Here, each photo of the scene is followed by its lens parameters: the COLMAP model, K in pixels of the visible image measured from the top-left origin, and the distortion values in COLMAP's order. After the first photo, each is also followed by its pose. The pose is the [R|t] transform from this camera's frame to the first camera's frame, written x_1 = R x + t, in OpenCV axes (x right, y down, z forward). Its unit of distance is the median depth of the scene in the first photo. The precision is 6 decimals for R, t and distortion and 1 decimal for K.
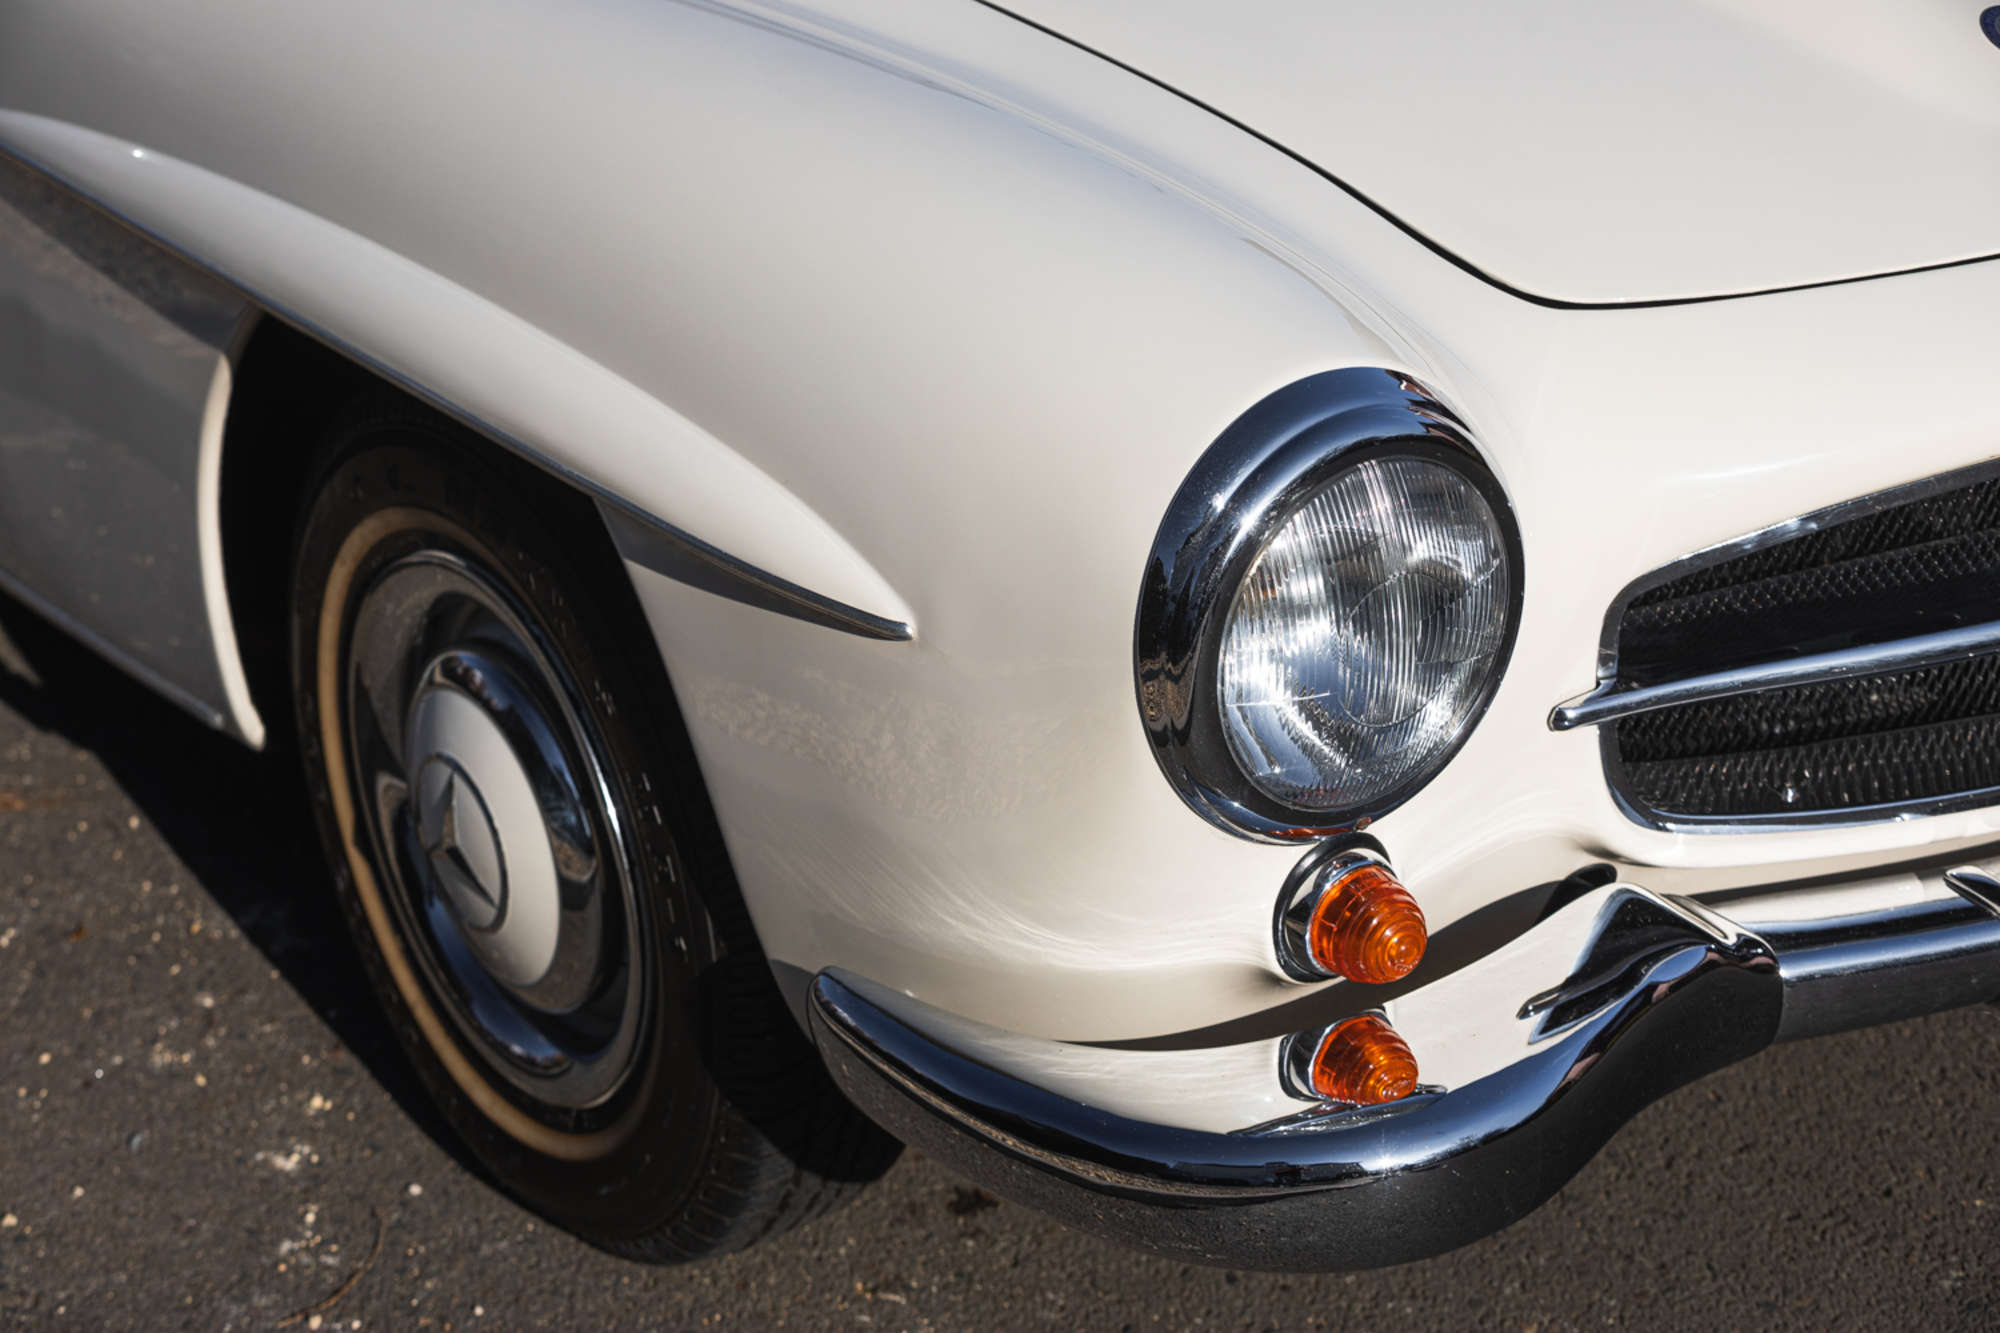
lens RADIAL K [[4284.5, 0, 1001.0], [0, 4284.5, 666.4], [0, 0, 1]] dist [-0.288768, 0.000000]
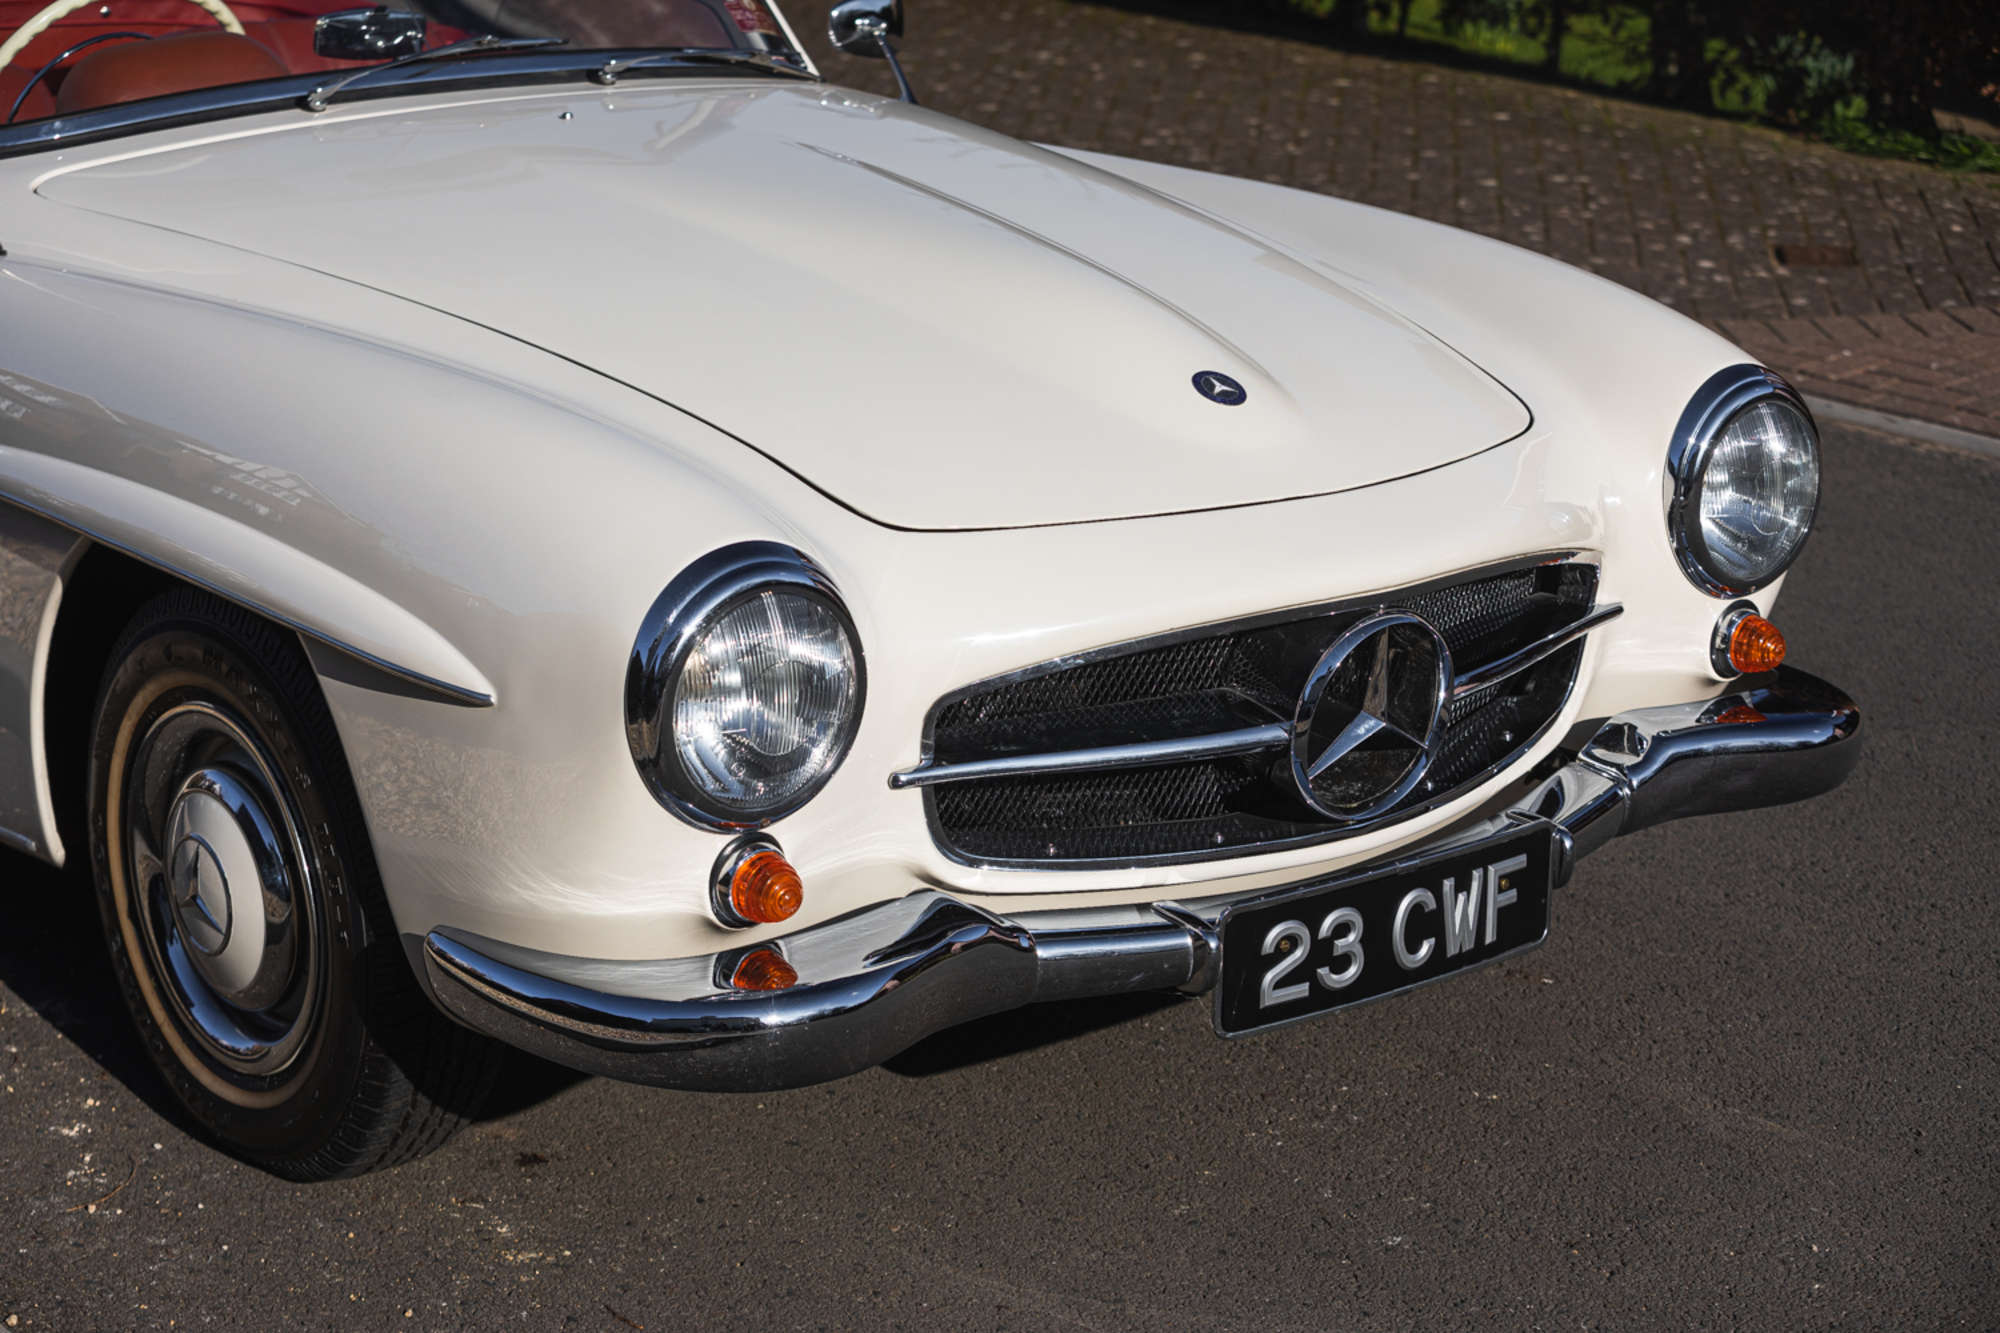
lens RADIAL K [[4284.5, 0, 997.1], [0, 4284.5, 675.3], [0, 0, 1]] dist [-0.288768, 0.000000]
pose [[0.996550, 0.027208, 0.078409, 0.035927], [-0.014621, 0.987515, -0.156845, 0.197764], [-0.081697, 0.155157, 0.984506, -0.528479]]
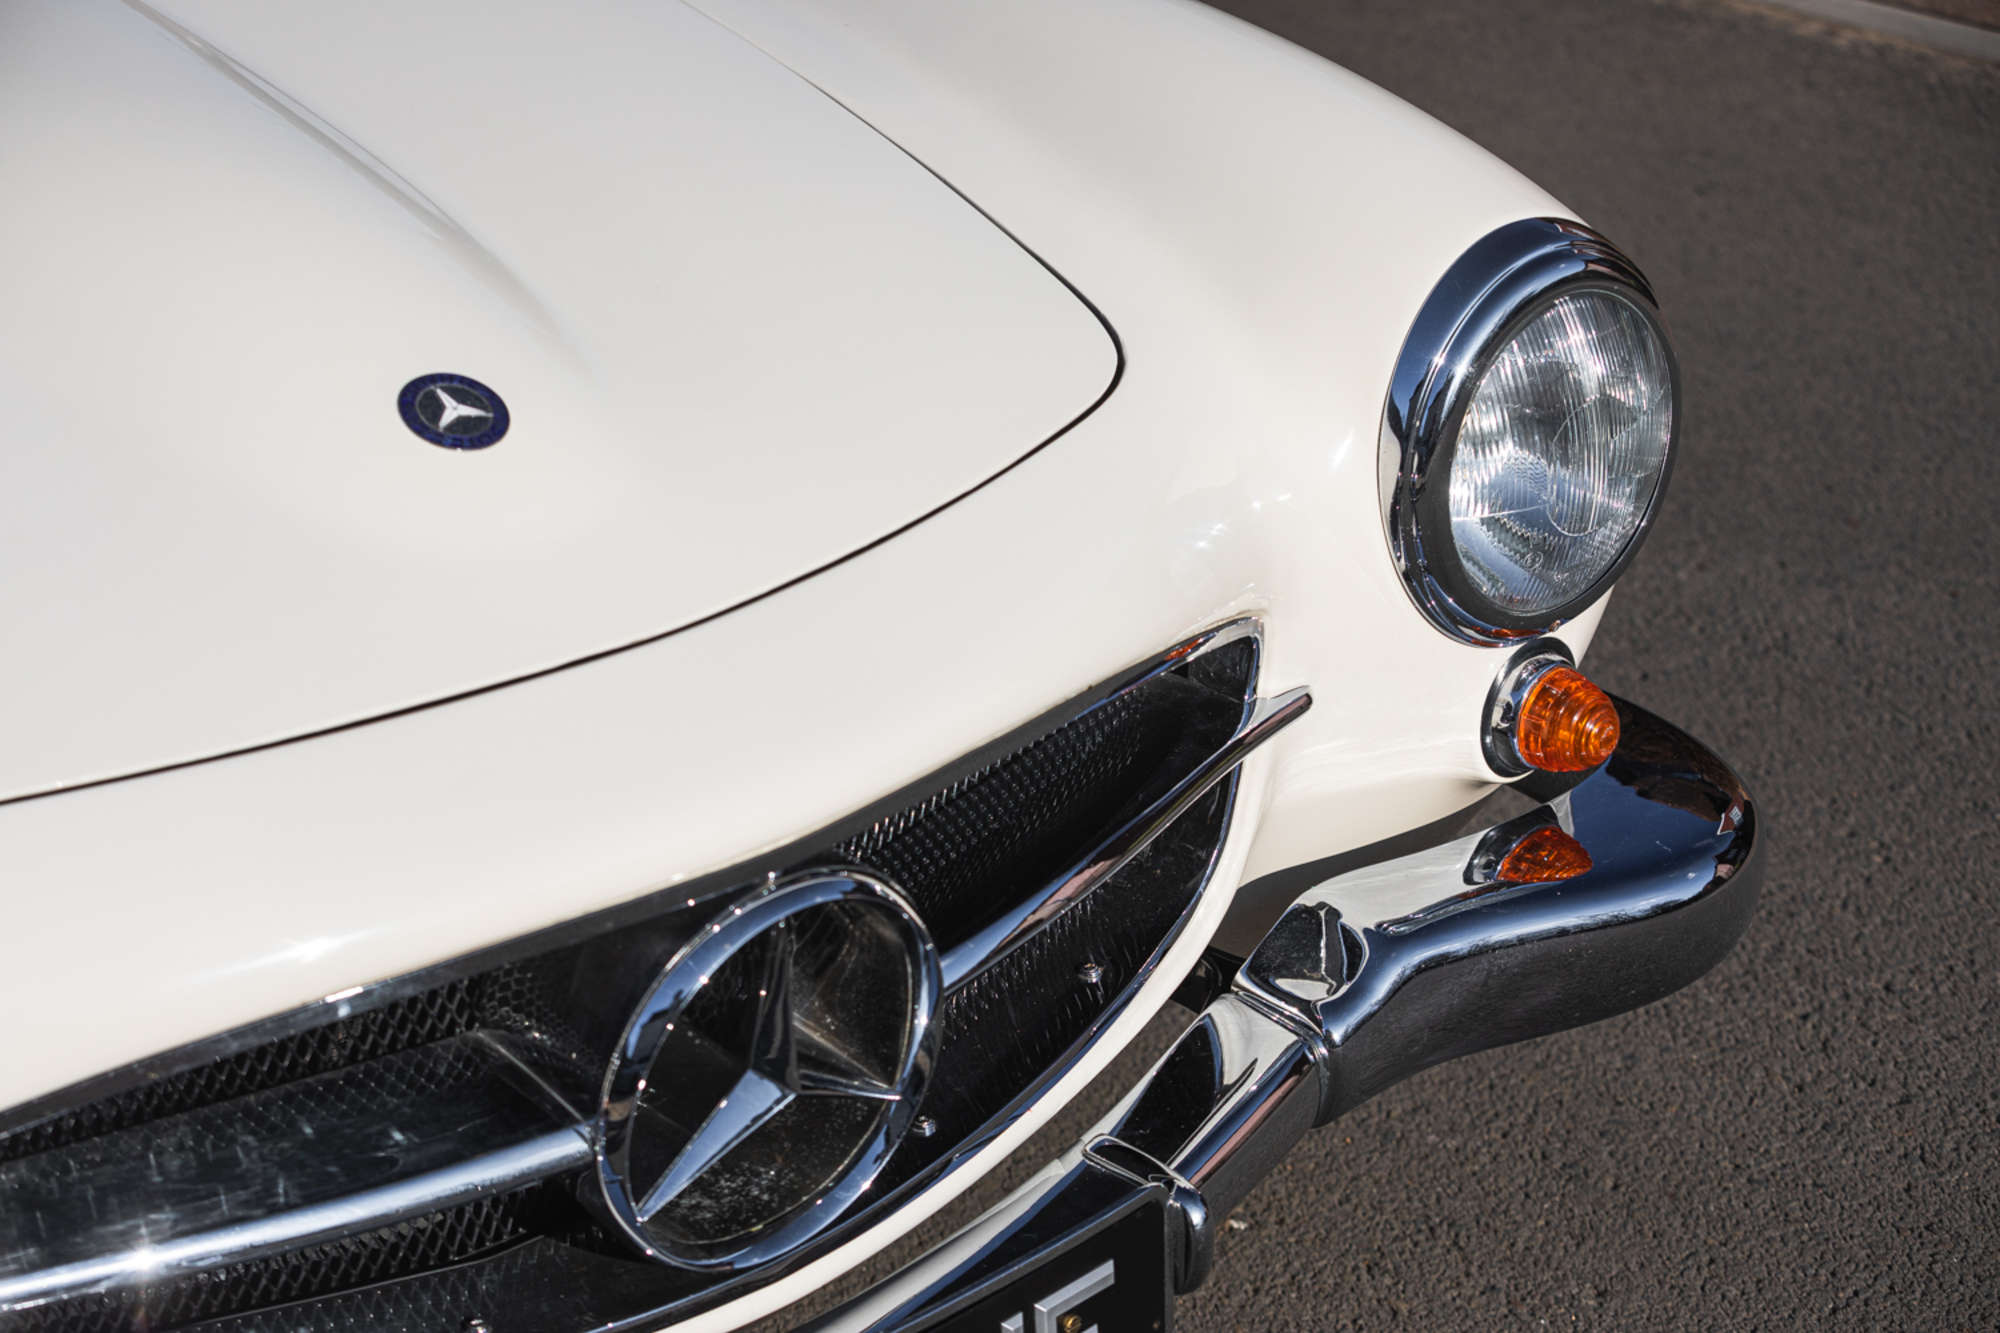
lens RADIAL K [[4284.5, 0, 998.1], [0, 4284.5, 655.7], [0, 0, 1]] dist [-0.288768, 0.000000]
pose [[0.994871, -0.034757, 0.094993, 0.256900], [0.036528, 0.999189, -0.016969, -0.086250], [-0.094326, 0.020352, 0.995333, 0.188746]]
